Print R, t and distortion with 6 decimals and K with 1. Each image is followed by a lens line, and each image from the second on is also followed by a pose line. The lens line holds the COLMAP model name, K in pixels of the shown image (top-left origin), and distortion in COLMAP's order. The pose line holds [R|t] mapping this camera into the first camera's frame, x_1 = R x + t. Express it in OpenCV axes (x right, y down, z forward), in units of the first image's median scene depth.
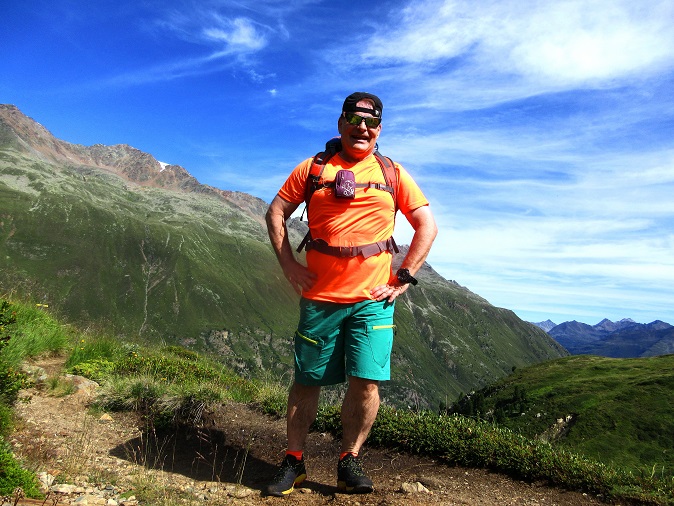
lens RADIAL K [[489.6, 0, 336.6], [0, 489.6, 254.1], [0, 0, 1]] dist [0.000996, -0.005545]
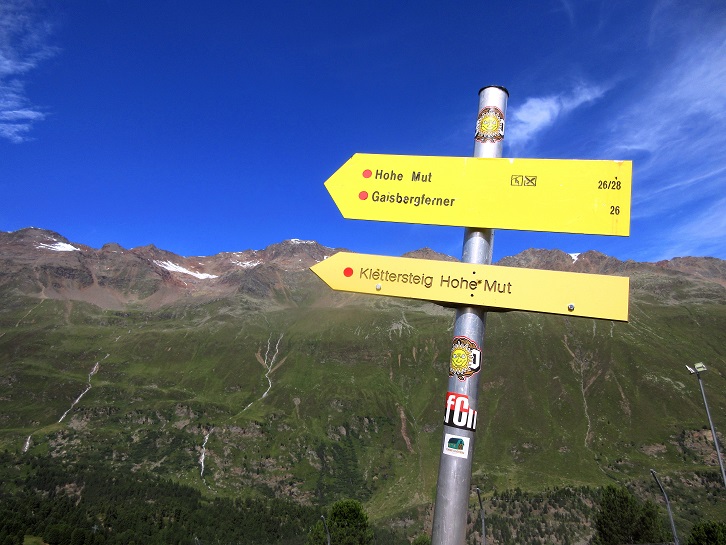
lens RADIAL K [[527.3, 0, 362.4], [0, 527.3, 272.2], [0, 0, 1]] dist [0.000996, -0.005545]
pose [[0.691227, -0.312208, -0.651715, -0.005664], [0.193137, 0.948864, -0.249712, 0.031862], [0.696350, 0.046737, 0.716179, 0.094388]]
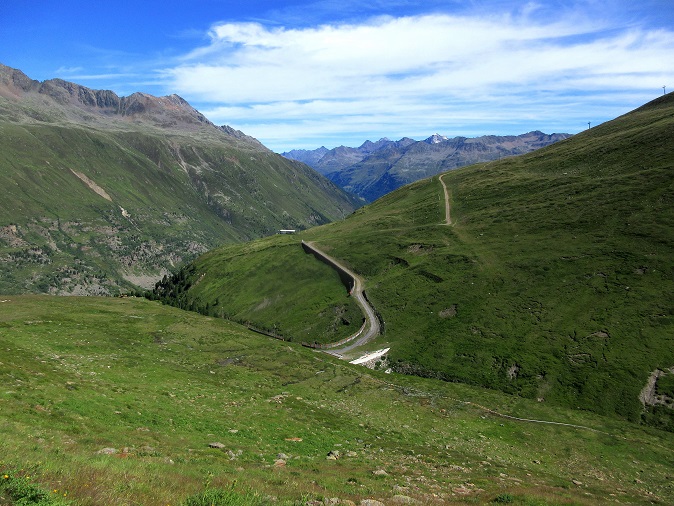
lens RADIAL K [[489.6, 0, 335.9], [0, 489.6, 252.7], [0, 0, 1]] dist [0.000996, -0.005545]
pose [[0.905773, -0.197016, 0.375181, 0.008934], [0.063894, 0.938725, 0.338693, -0.102054], [-0.418920, -0.282807, 0.862859, -0.256798]]
